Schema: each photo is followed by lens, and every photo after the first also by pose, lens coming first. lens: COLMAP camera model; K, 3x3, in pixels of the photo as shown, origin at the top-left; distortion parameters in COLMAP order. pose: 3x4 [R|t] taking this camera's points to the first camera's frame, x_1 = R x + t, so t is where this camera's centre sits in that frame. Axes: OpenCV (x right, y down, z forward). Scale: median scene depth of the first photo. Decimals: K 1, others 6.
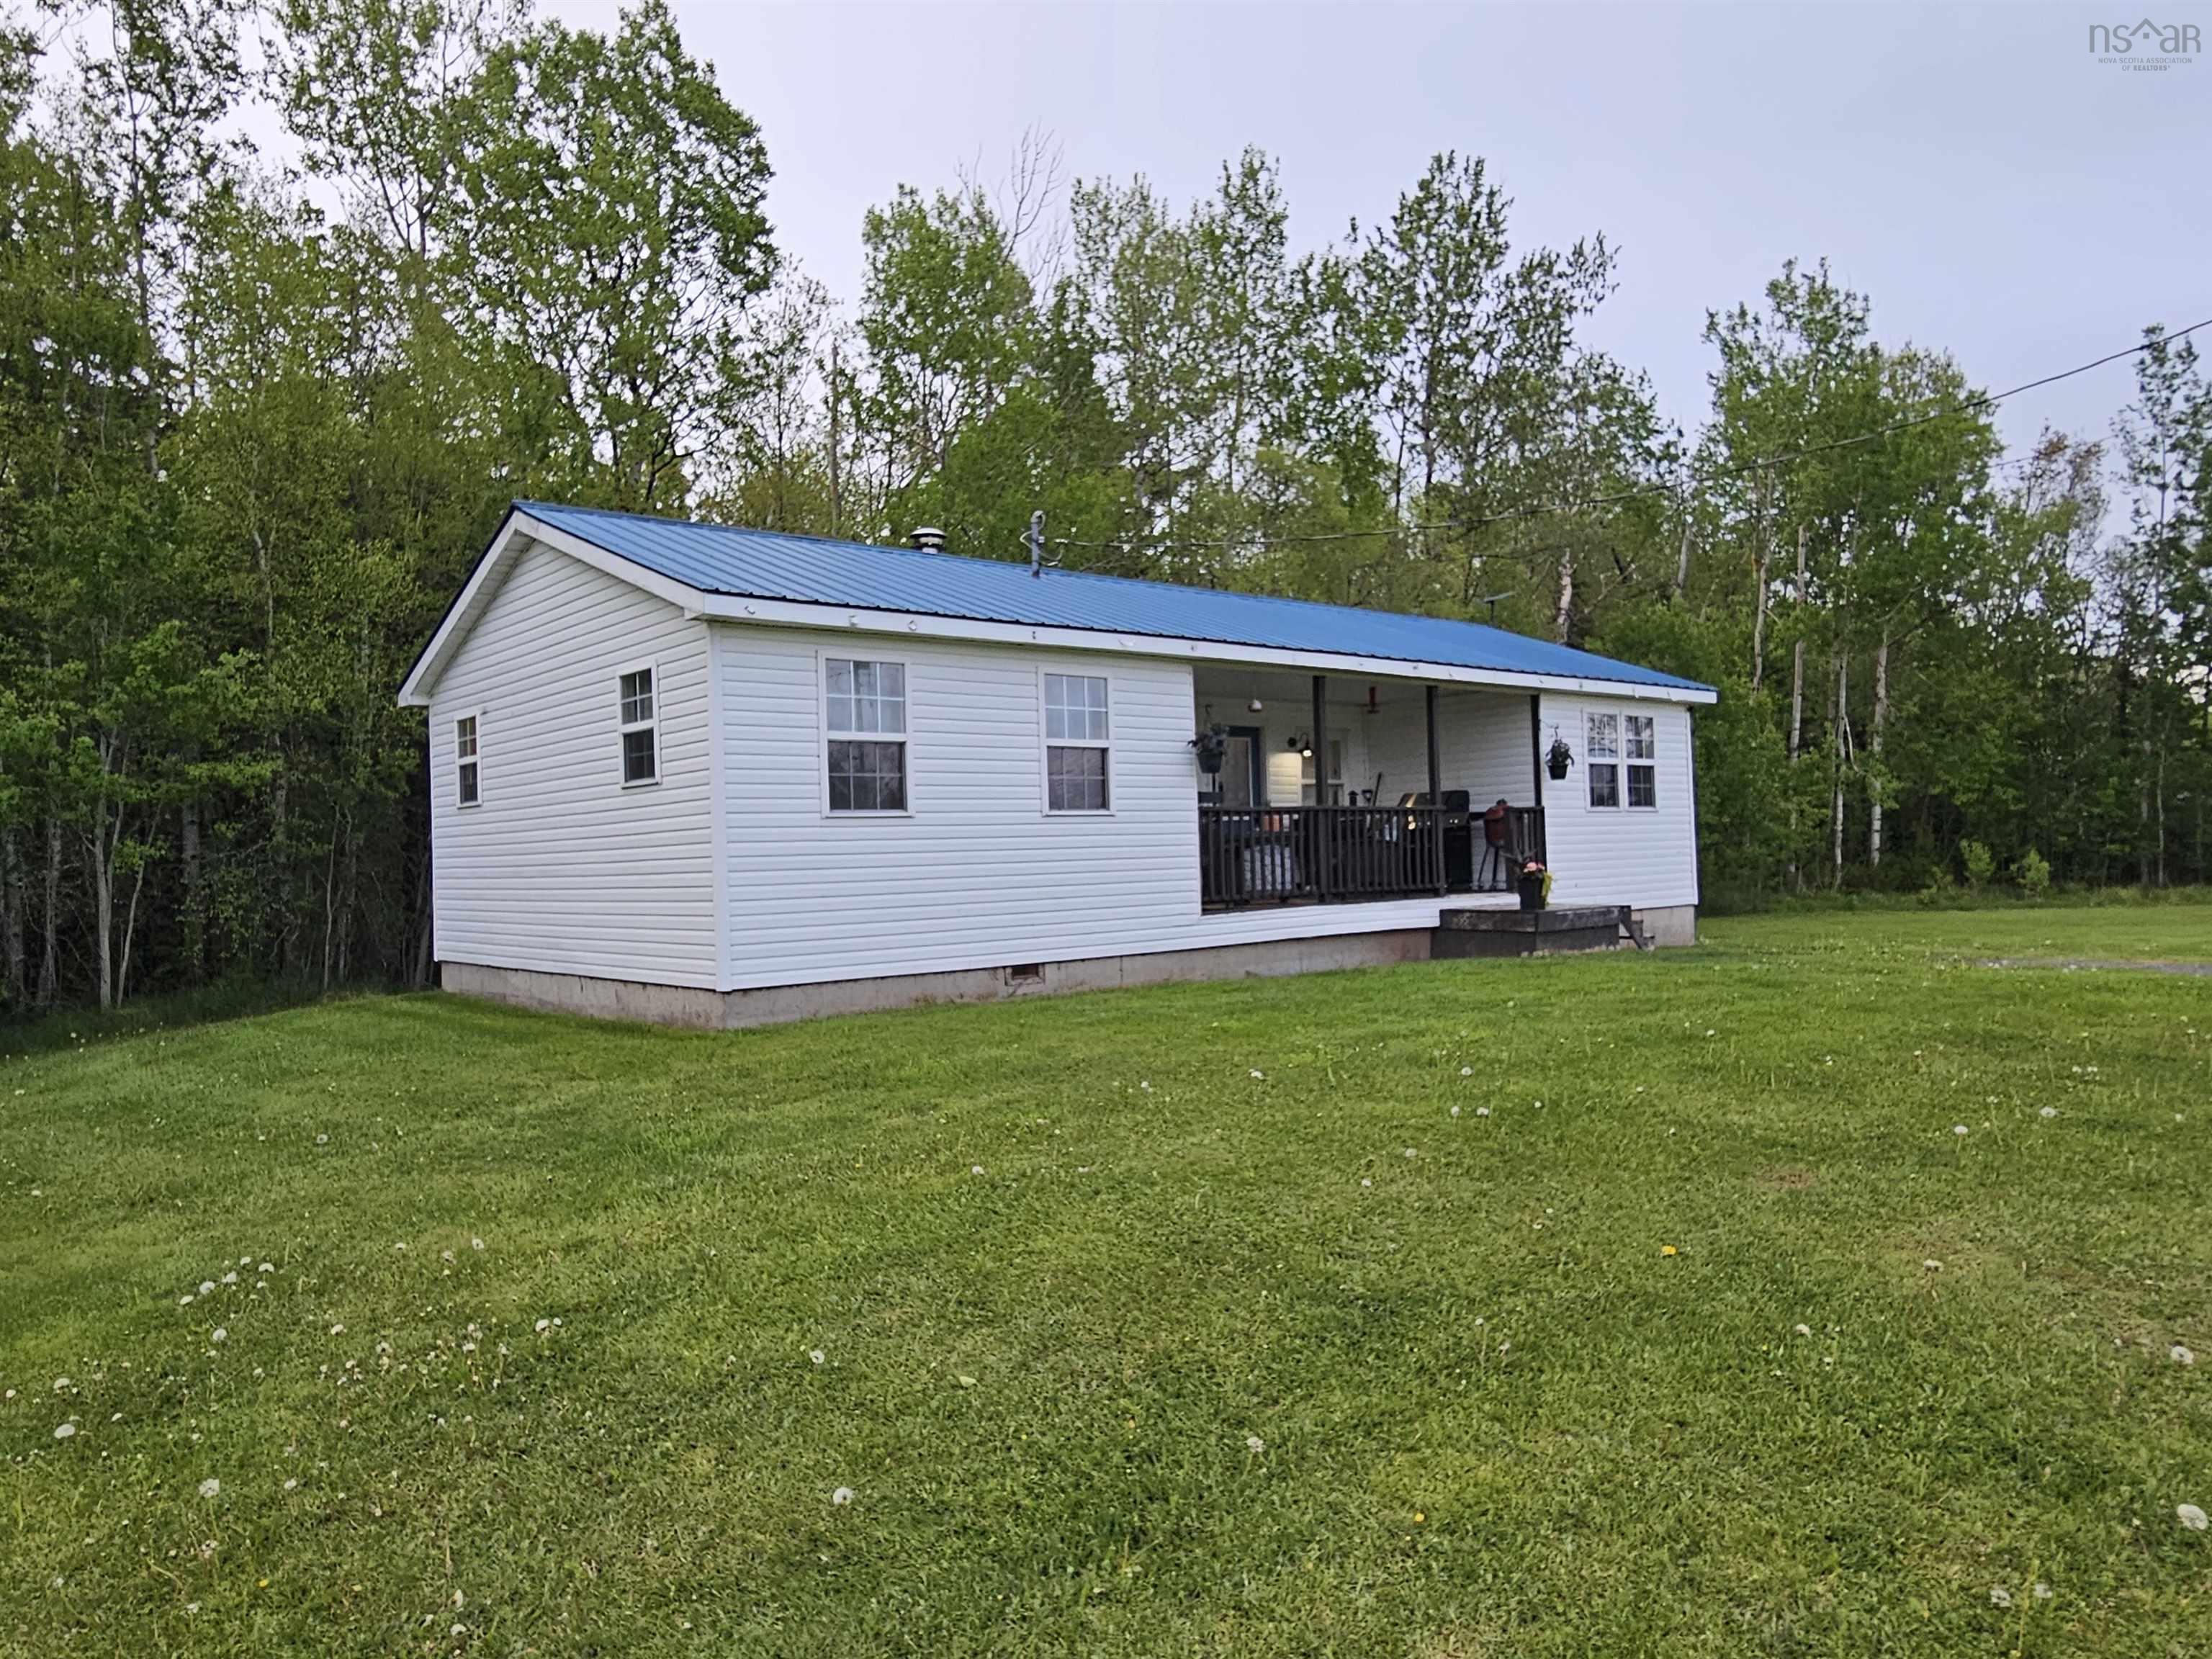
lens RADIAL K [[908.1, 0, 1126.6], [0, 908.1, 821.2], [0, 0, 1]] dist [-0.001051, 0.000010]
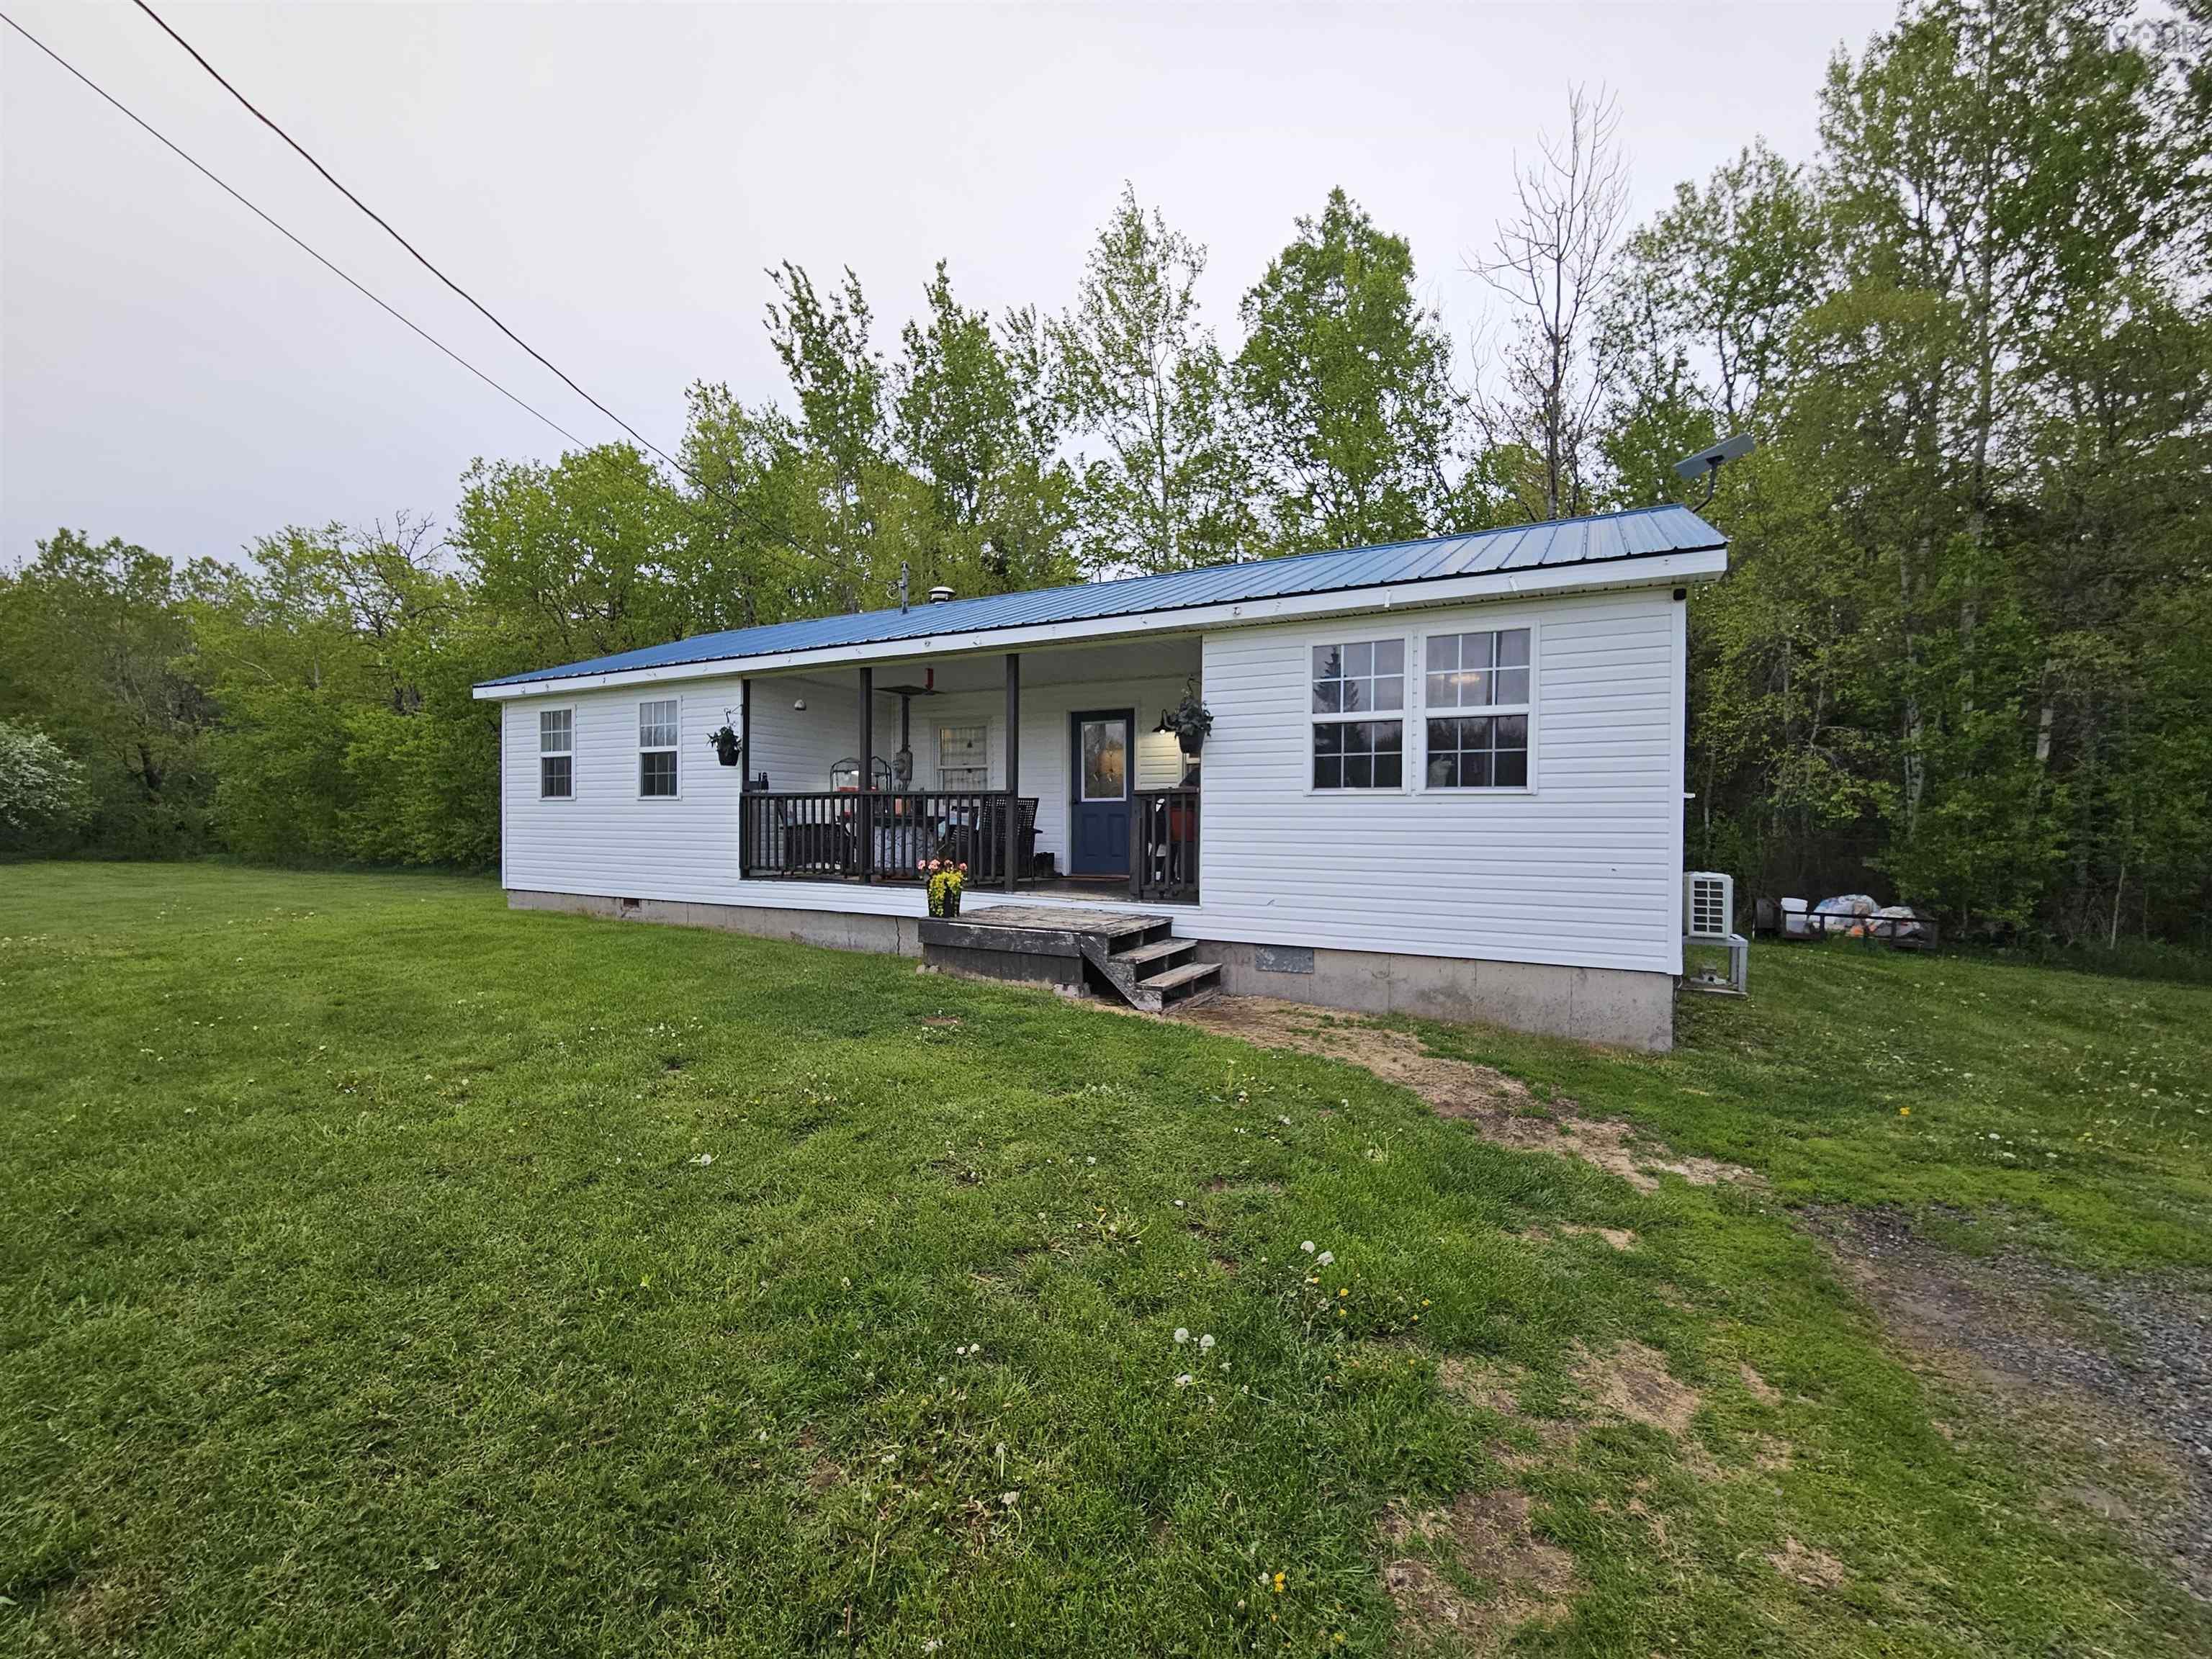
lens RADIAL K [[908.1, 0, 1111.9], [0, 908.1, 825.8], [0, 0, 1]] dist [-0.001051, 0.000010]
pose [[0.560559, 0.030626, -0.827548, 1.206329], [-0.003949, 0.999403, 0.034311, -0.013166], [0.828105, -0.015965, 0.560346, 0.624452]]
